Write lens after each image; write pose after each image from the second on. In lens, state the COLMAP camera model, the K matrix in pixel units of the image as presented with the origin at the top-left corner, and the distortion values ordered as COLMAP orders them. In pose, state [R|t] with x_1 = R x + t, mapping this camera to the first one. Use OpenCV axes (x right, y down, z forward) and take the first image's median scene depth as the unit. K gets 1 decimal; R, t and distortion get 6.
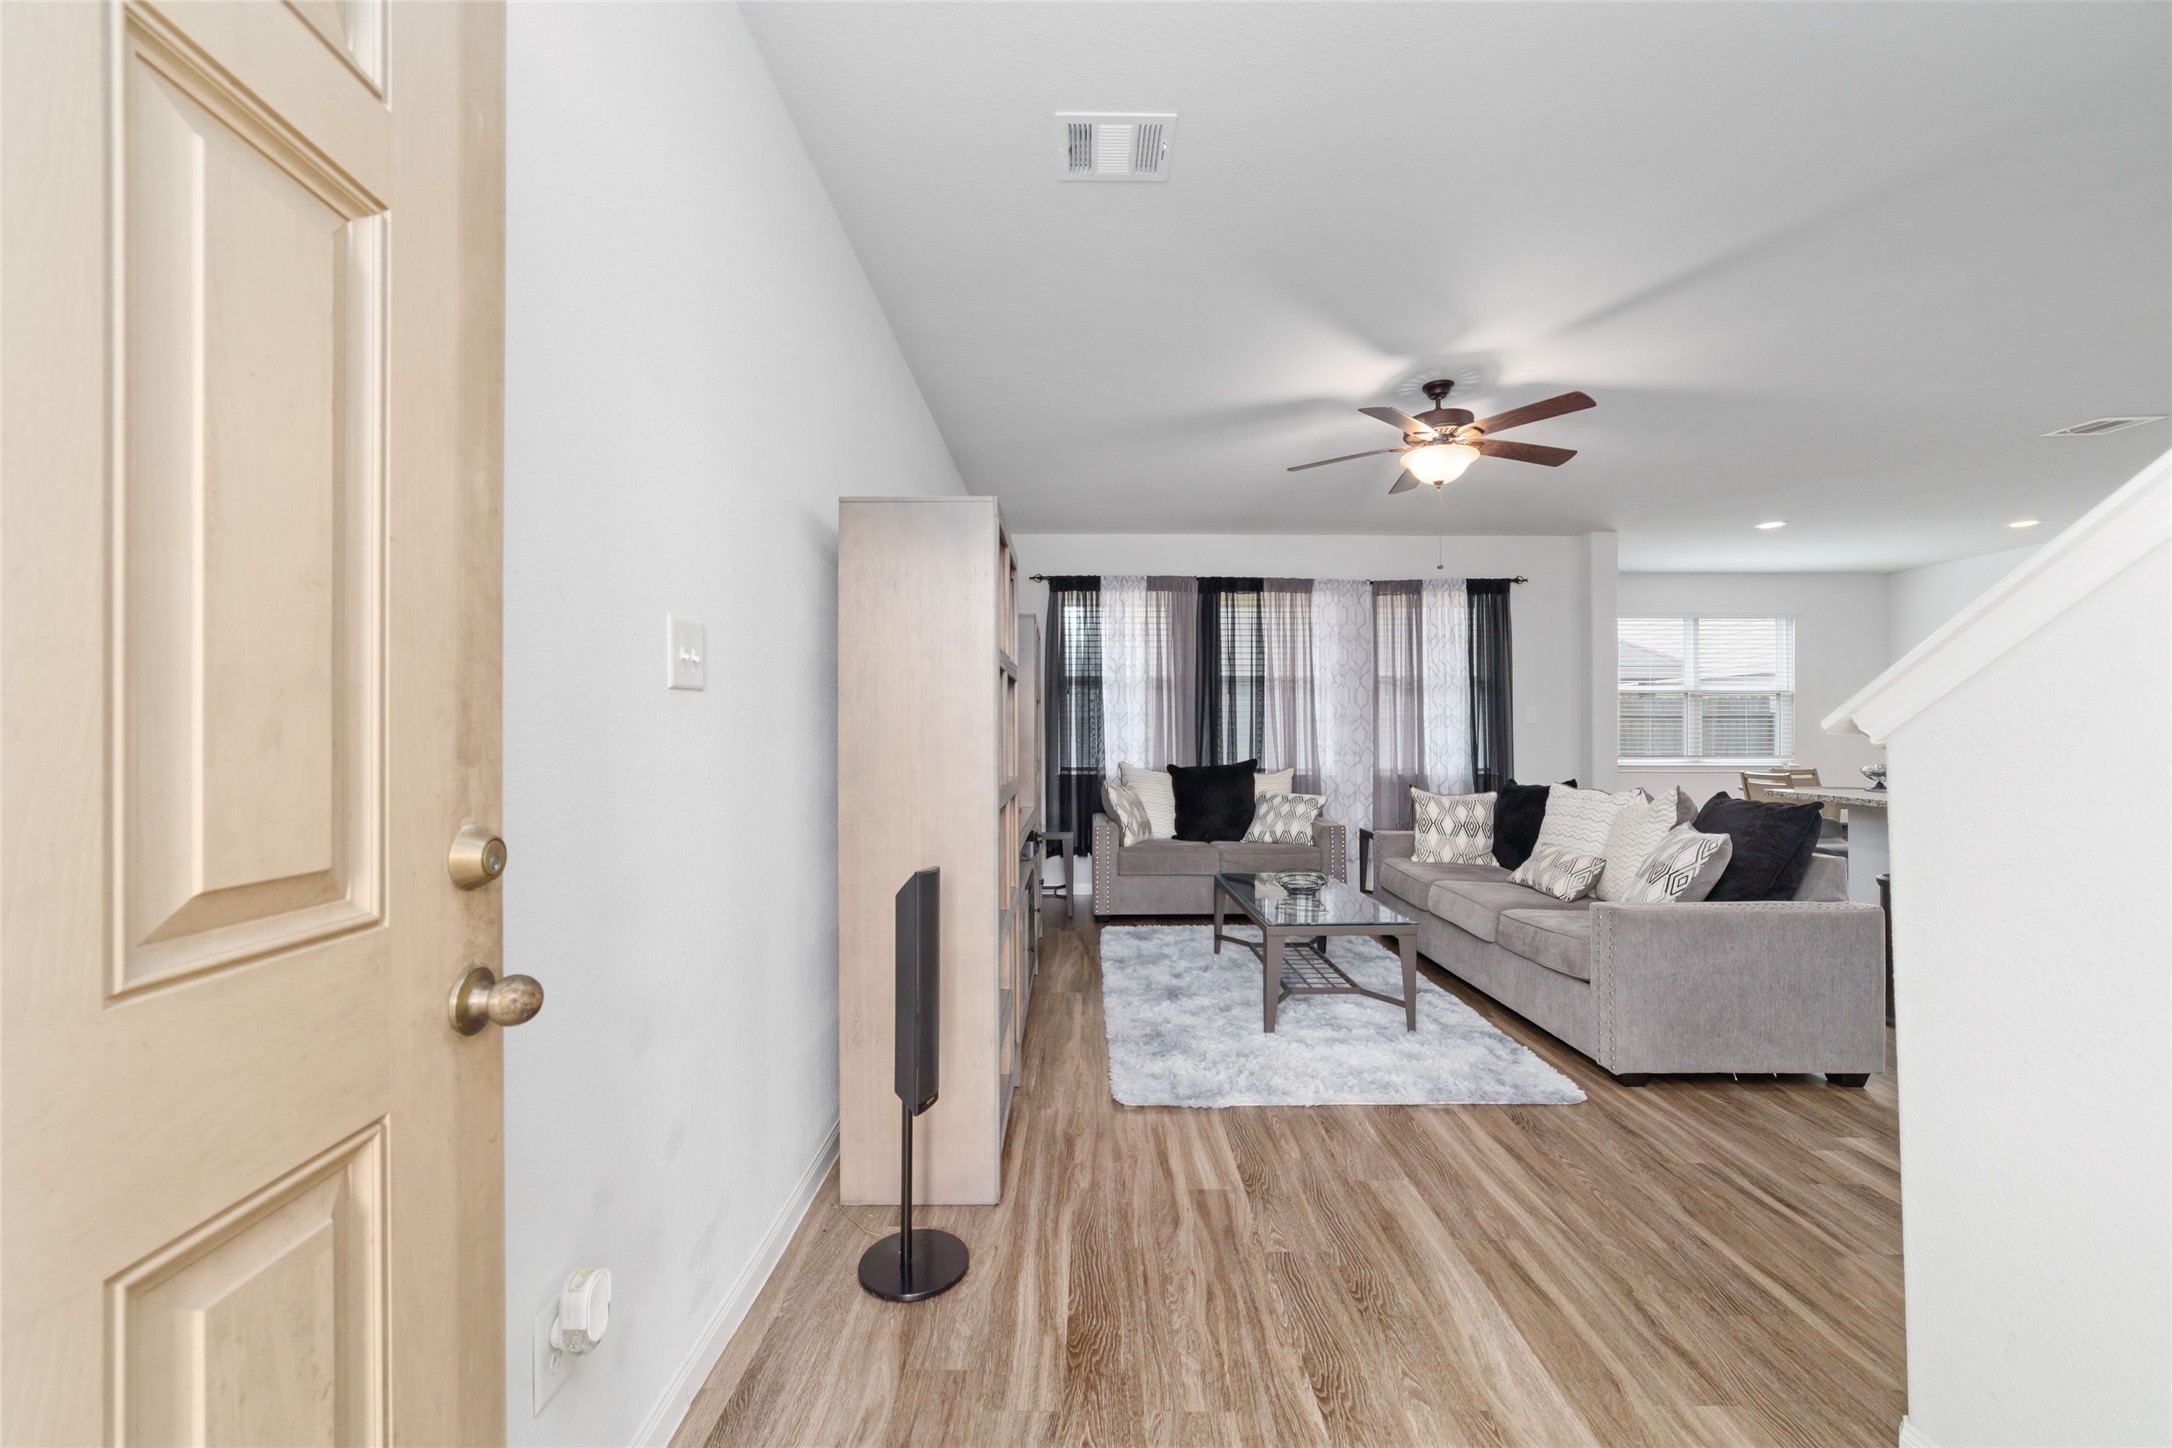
lens RADIAL K [[840.3, 0, 1086.7], [0, 840.3, 735.1], [0, 0, 1]] dist [-0.022309, 0.009542]
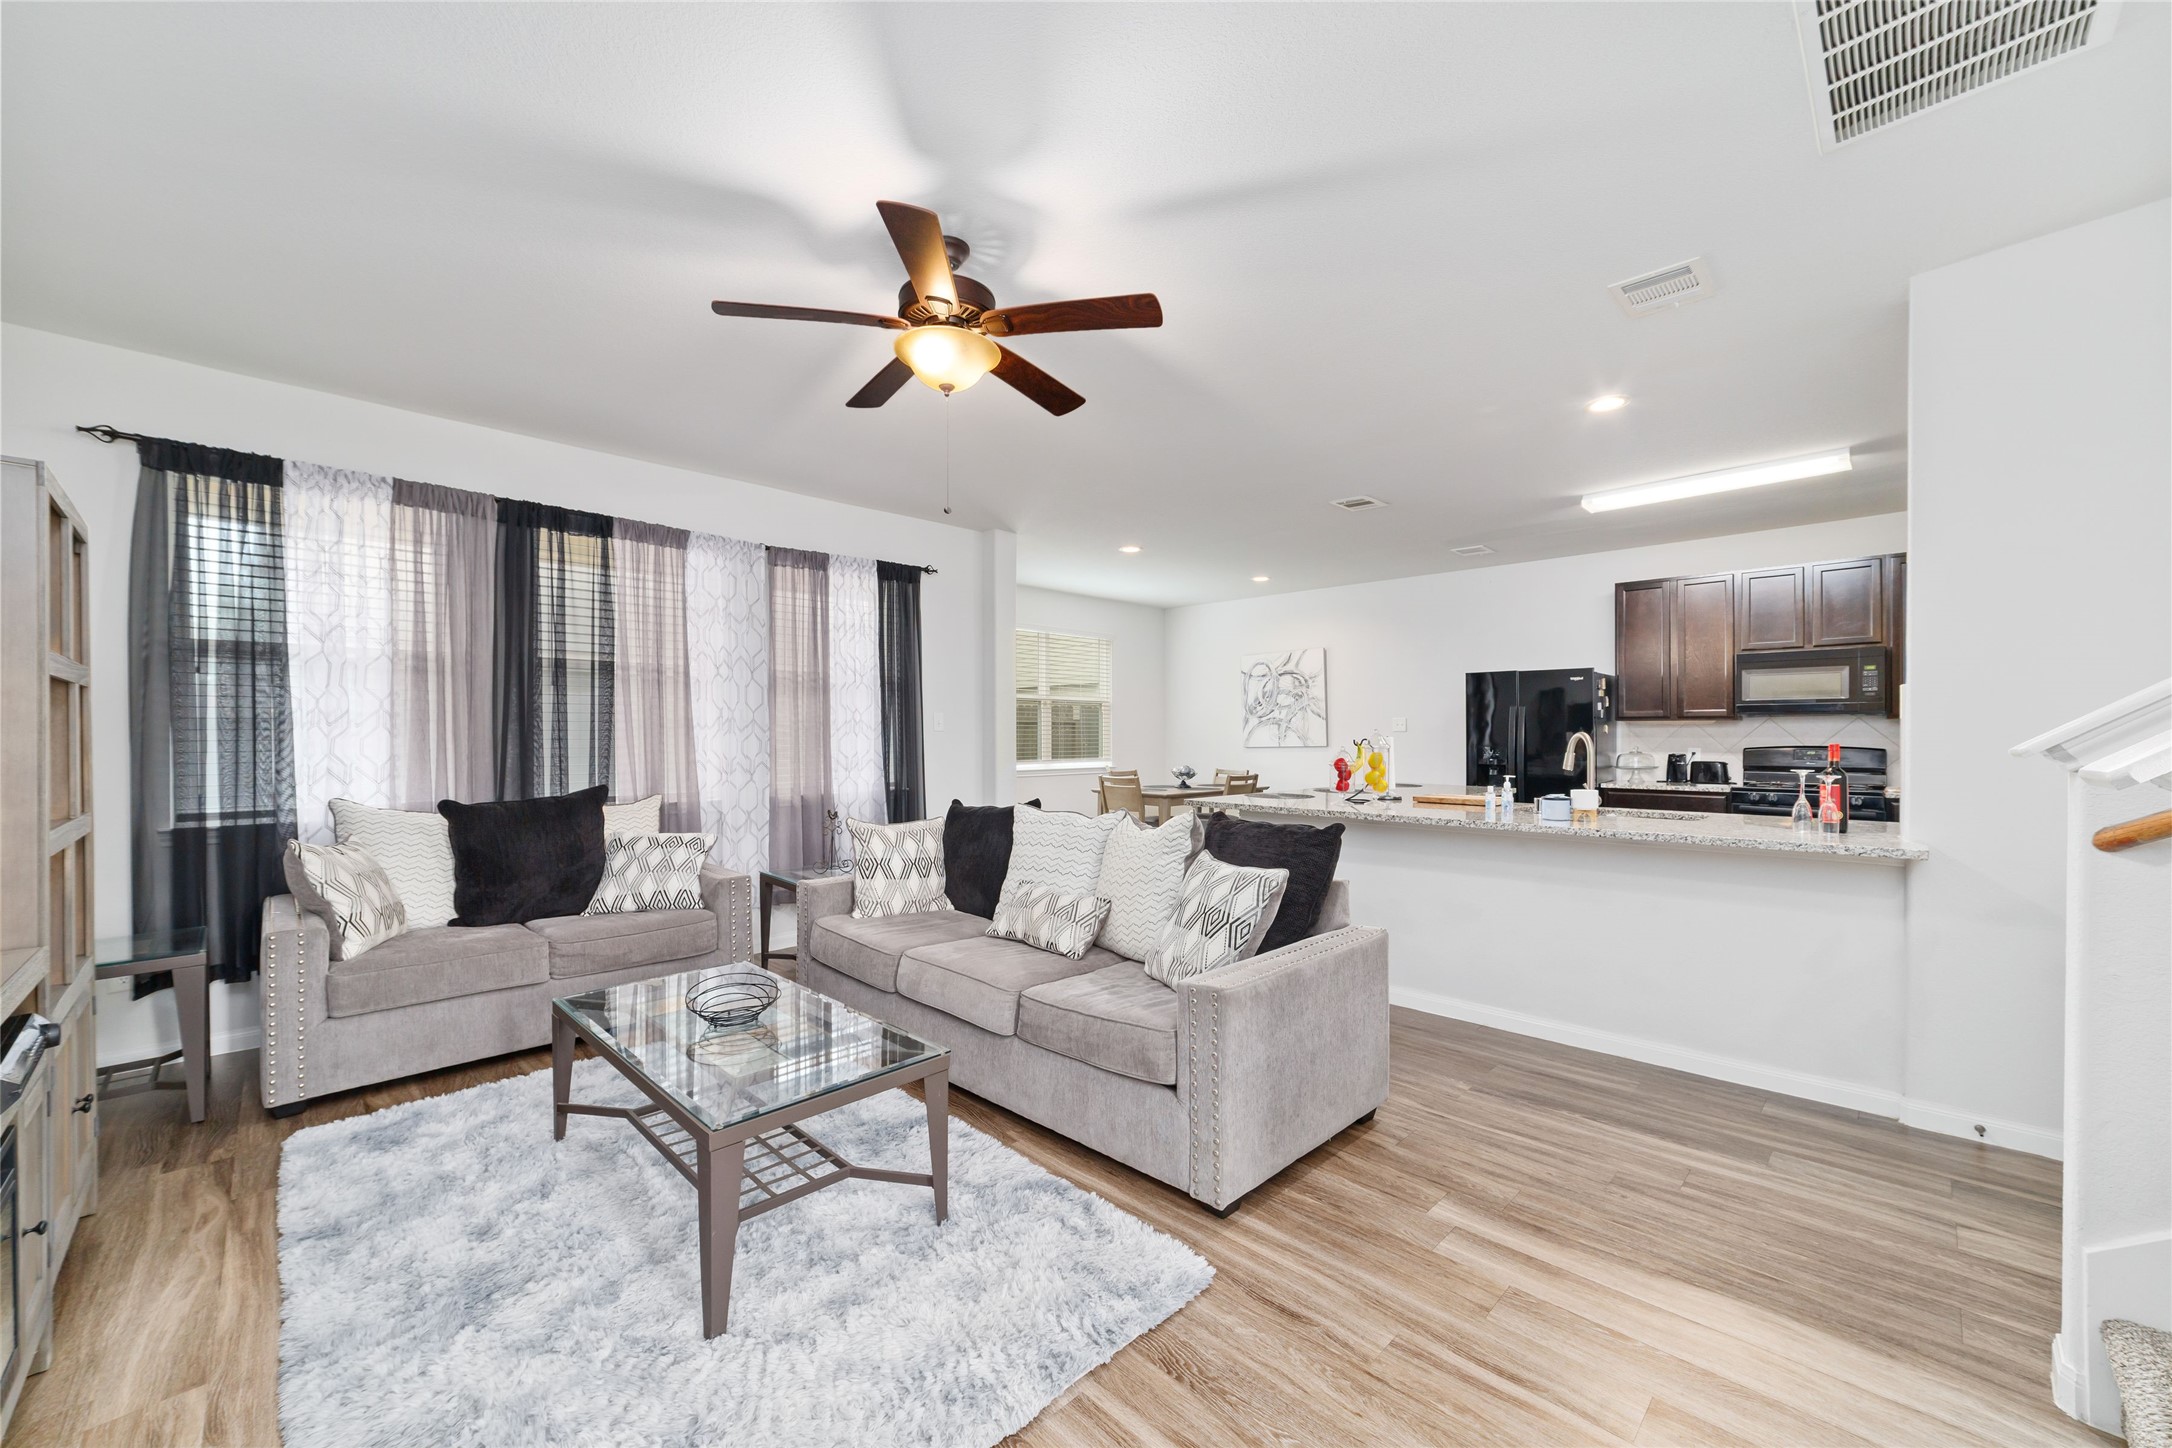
lens RADIAL K [[840.3, 0, 1086.7], [0, 840.3, 735.1], [0, 0, 1]] dist [-0.022309, 0.009542]
pose [[0.713961, -0.001241, 0.700184, 0.012617], [0.002806, 0.999995, -0.001089, -0.009489], [-0.700179, 0.002743, 0.713962, 0.278020]]
